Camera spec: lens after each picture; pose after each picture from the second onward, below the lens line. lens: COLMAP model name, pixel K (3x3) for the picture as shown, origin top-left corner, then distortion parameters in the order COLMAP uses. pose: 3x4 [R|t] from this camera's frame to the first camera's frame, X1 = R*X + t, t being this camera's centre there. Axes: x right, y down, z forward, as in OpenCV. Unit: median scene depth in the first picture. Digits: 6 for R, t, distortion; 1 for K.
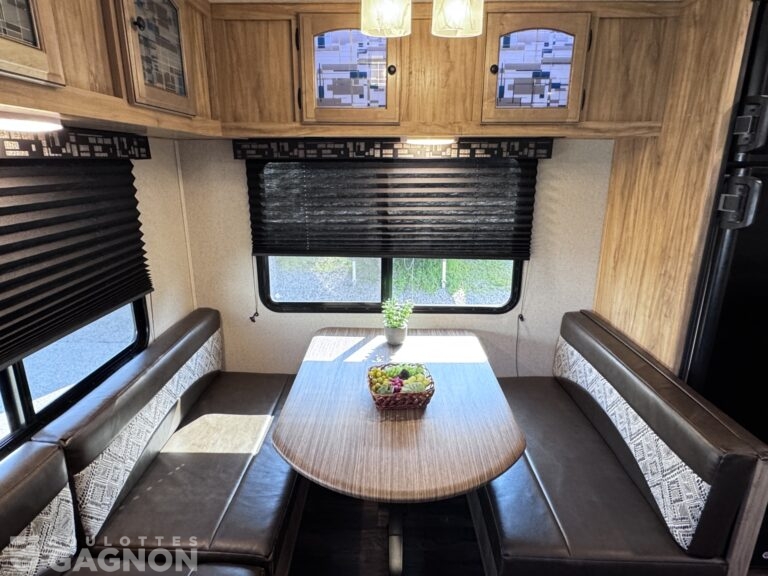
lens RADIAL K [[450.9, 0, 379.3], [0, 450.9, 290.3], [0, 0, 1]] dist [-0.006193, 0.003855]
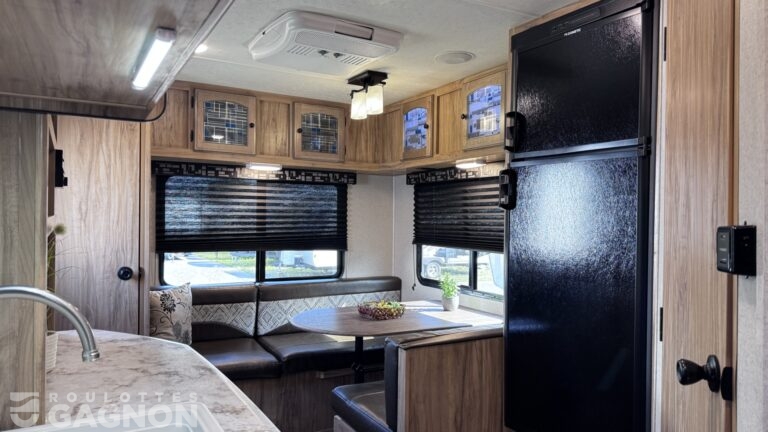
lens RADIAL K [[537.9, 0, 389.6], [0, 537.9, 219.0], [0, 0, 1]] dist [0.066896, -0.015719]
pose [[0.520235, 0.006655, -0.853997, 1.608244], [-0.249552, 0.957511, -0.144559, 0.163482], [0.816750, 0.288321, 0.499791, -0.024014]]
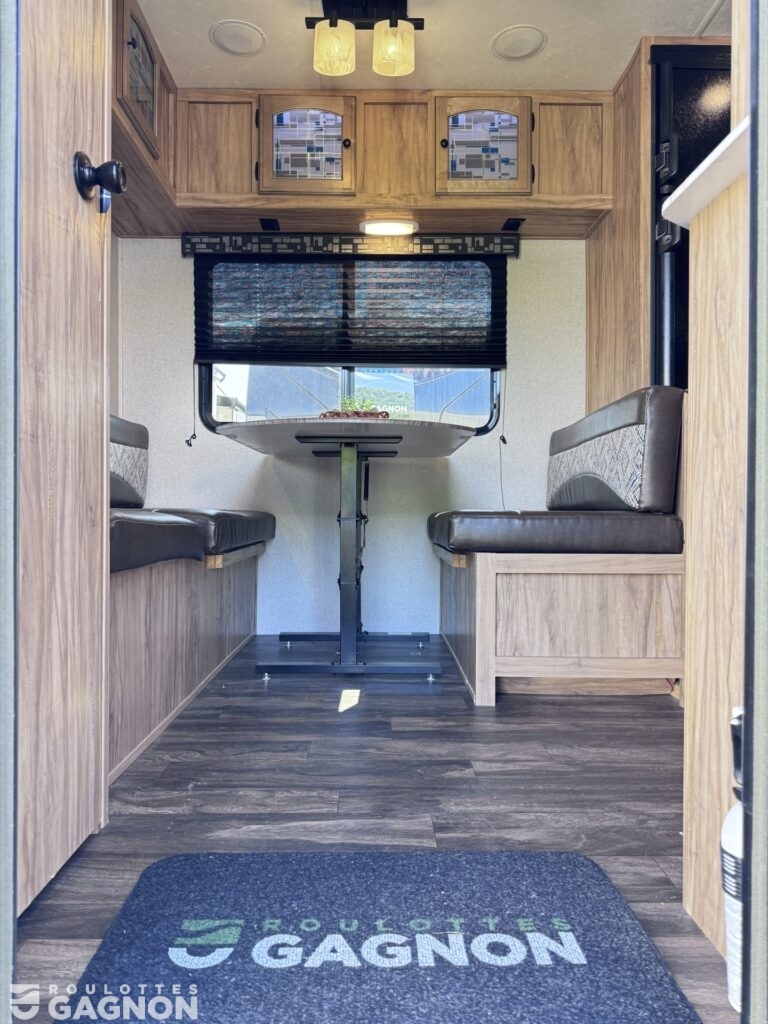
lens RADIAL K [[722.6, 0, 385.3], [0, 722.6, 513.4], [0, 0, 1]] dist [0.036584, -0.042402]
pose [[0.999608, -0.001297, 0.027972, 0.065301], [0.008917, 0.961675, -0.274048, 0.761112], [-0.026544, 0.274190, 0.961309, -0.371226]]
